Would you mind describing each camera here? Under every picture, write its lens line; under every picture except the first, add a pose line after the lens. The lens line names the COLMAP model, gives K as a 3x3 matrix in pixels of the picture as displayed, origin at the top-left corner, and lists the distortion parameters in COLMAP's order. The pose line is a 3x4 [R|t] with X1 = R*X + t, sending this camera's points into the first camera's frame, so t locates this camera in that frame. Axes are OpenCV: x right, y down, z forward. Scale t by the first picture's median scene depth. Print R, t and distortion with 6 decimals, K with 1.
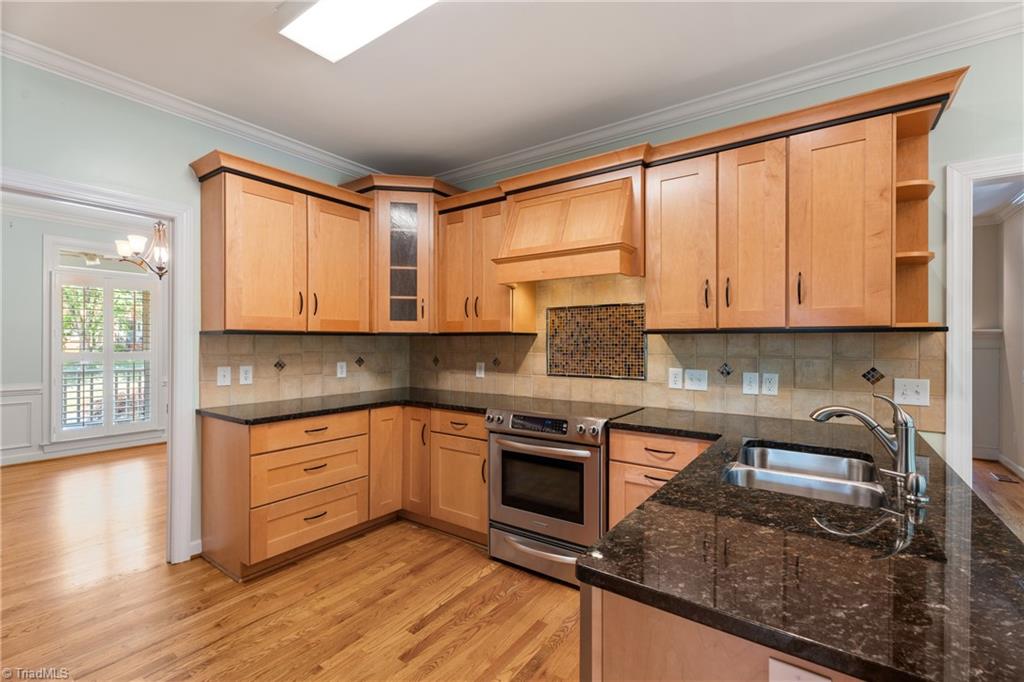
lens RADIAL K [[453.3, 0, 509.8], [0, 453.3, 342.1], [0, 0, 1]] dist [-0.001155, 0.000126]
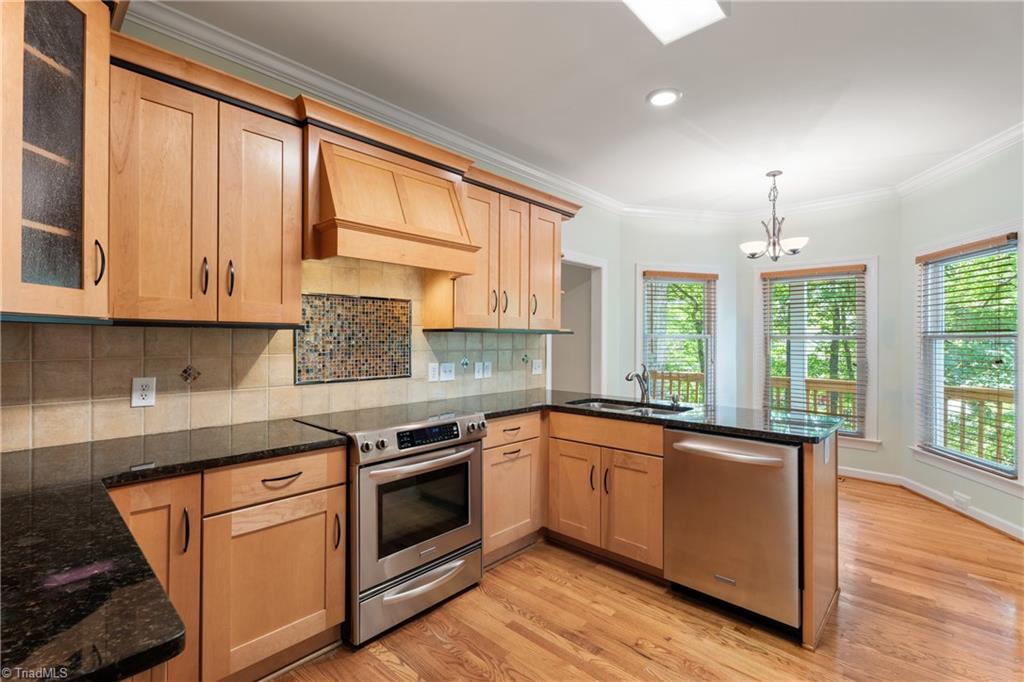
lens RADIAL K [[457.8, 0, 512.0], [0, 457.8, 341.0], [0, 0, 1]] dist [0.001888, 0.000009]
pose [[0.129847, -0.002687, 0.991530, -0.828020], [-0.001894, 0.999994, 0.002958, 0.000783], [-0.991532, -0.002262, 0.129841, 0.785344]]
